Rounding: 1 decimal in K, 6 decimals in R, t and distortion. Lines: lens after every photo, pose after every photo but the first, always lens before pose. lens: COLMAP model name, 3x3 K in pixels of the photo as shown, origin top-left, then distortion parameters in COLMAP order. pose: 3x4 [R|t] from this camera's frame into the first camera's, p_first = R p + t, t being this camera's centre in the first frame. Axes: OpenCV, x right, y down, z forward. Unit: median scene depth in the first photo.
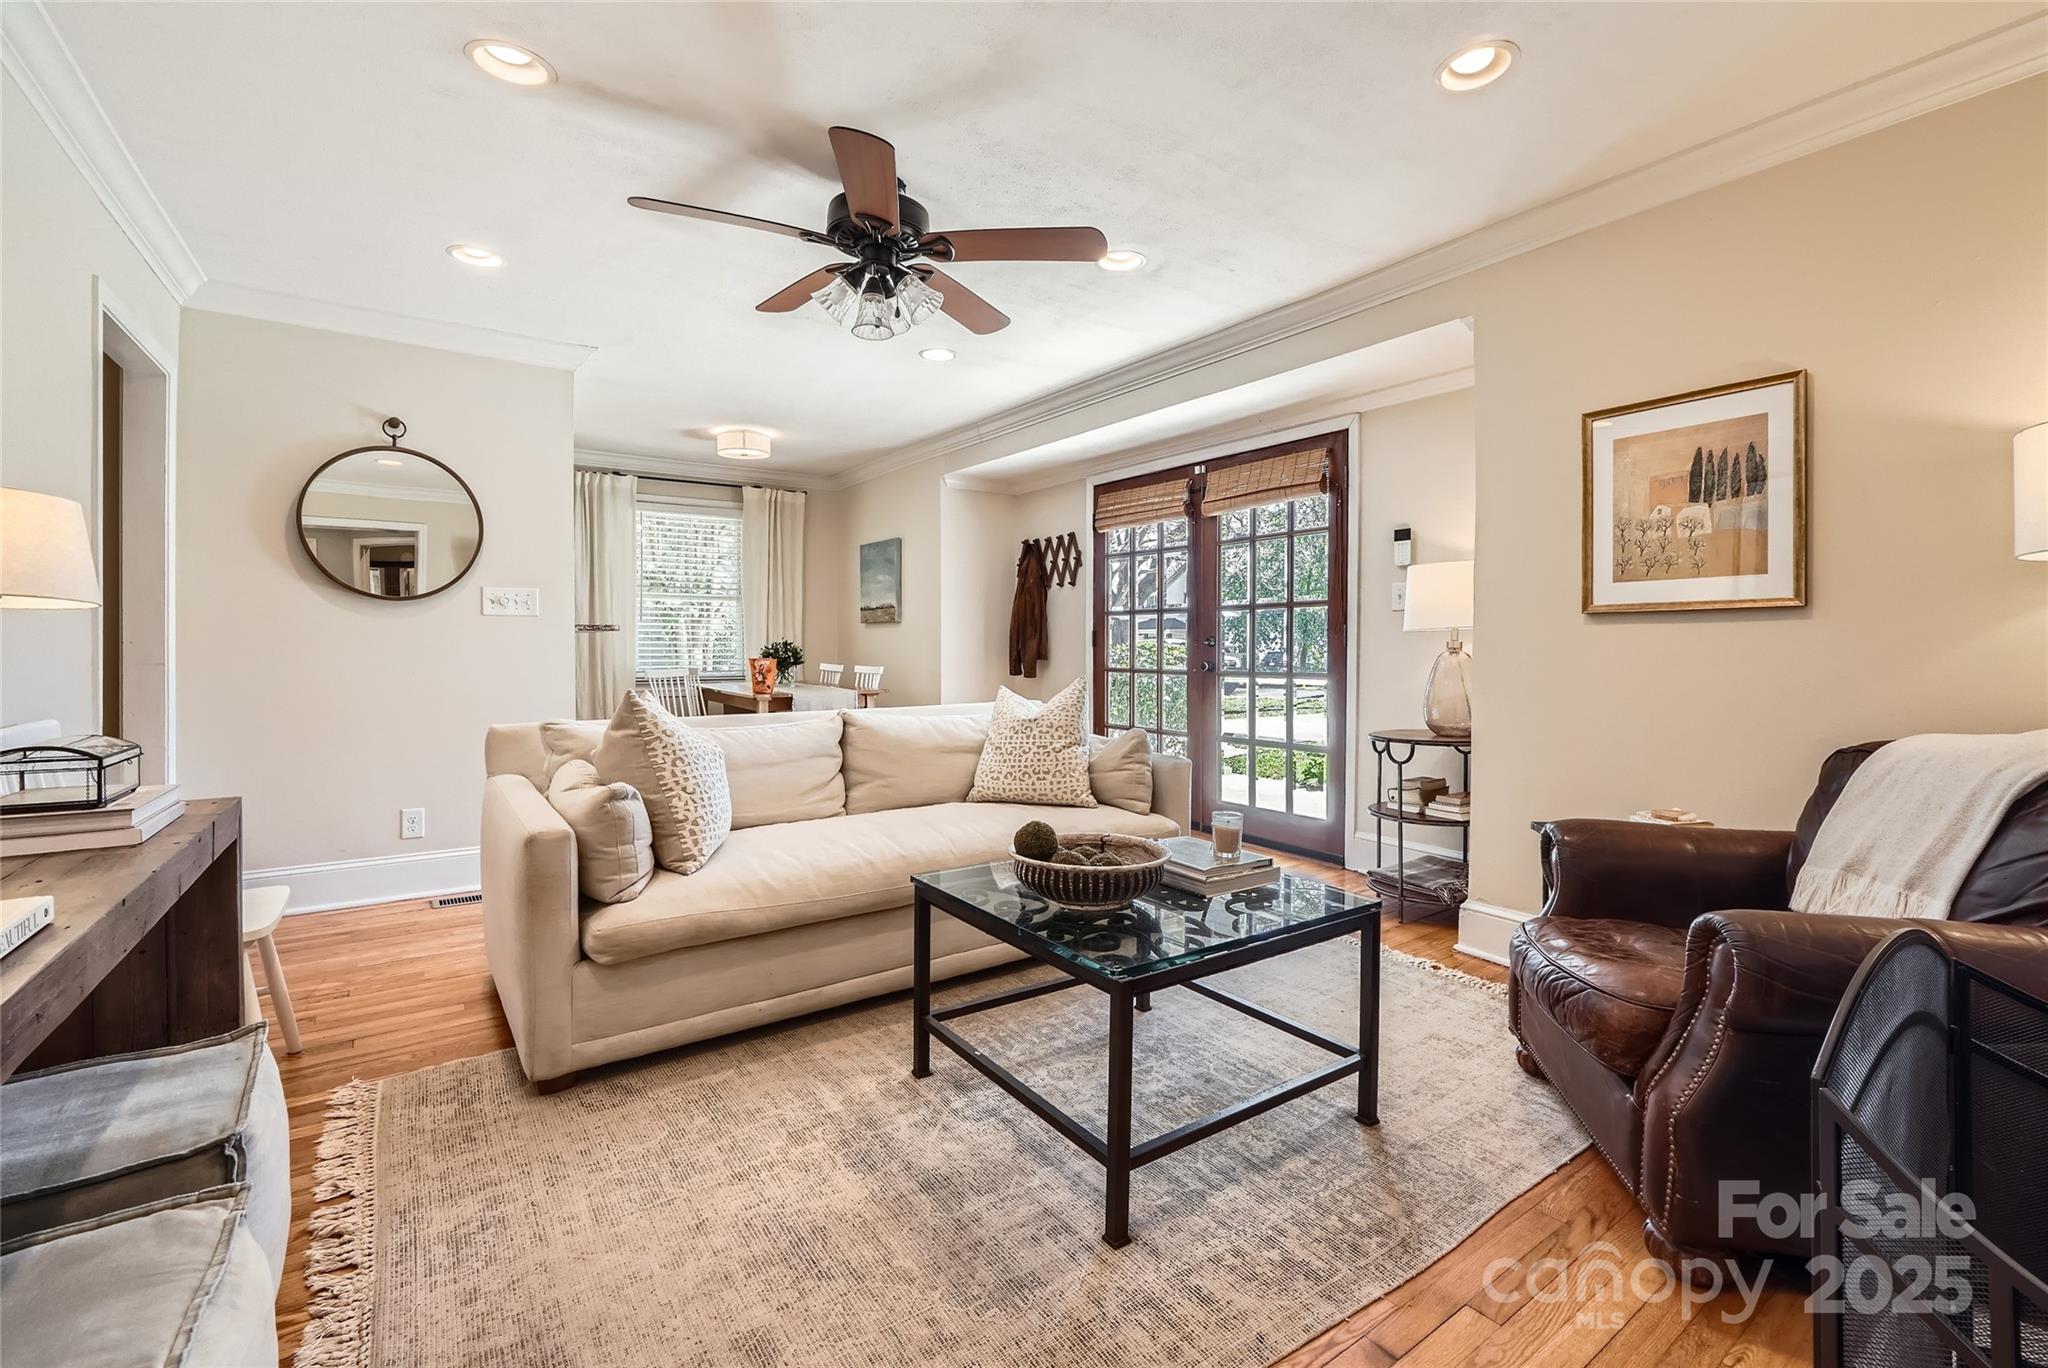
lens RADIAL K [[884.0, 0, 1026.5], [0, 884.0, 653.5], [0, 0, 1]] dist [-0.011578, 0.000082]
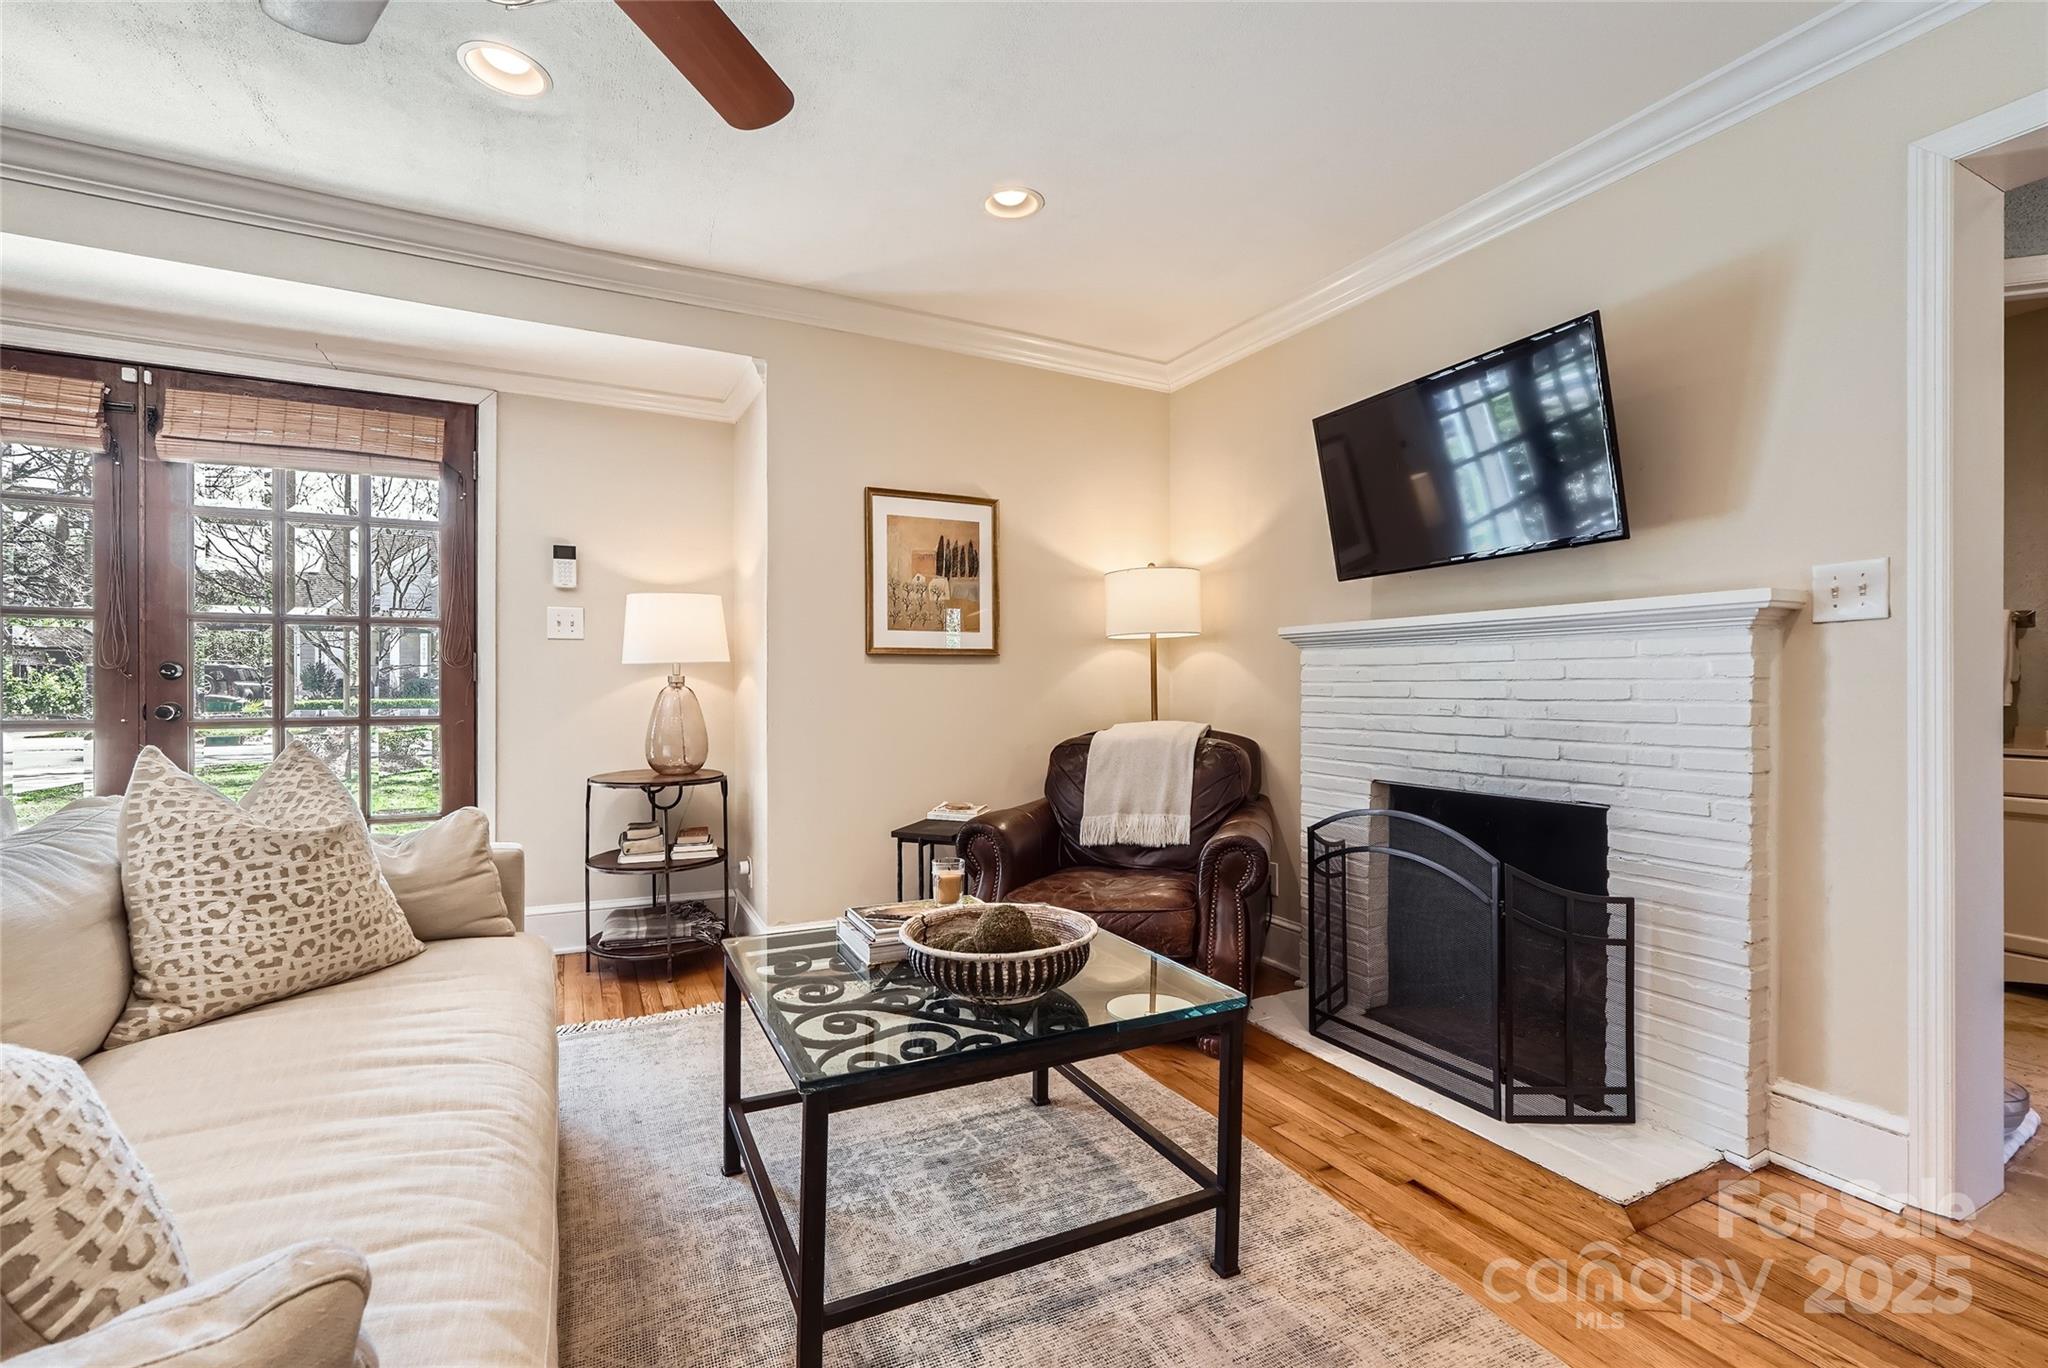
lens RADIAL K [[893.7, 0, 1024.0], [0, 893.7, 684.0], [0, 0, 1]] dist [0.000451, 0.000095]
pose [[0.146787, -0.013425, 0.989077, -0.547038], [0.006803, 0.999898, 0.012563, -0.018653], [-0.989145, 0.004884, 0.146864, 0.613910]]
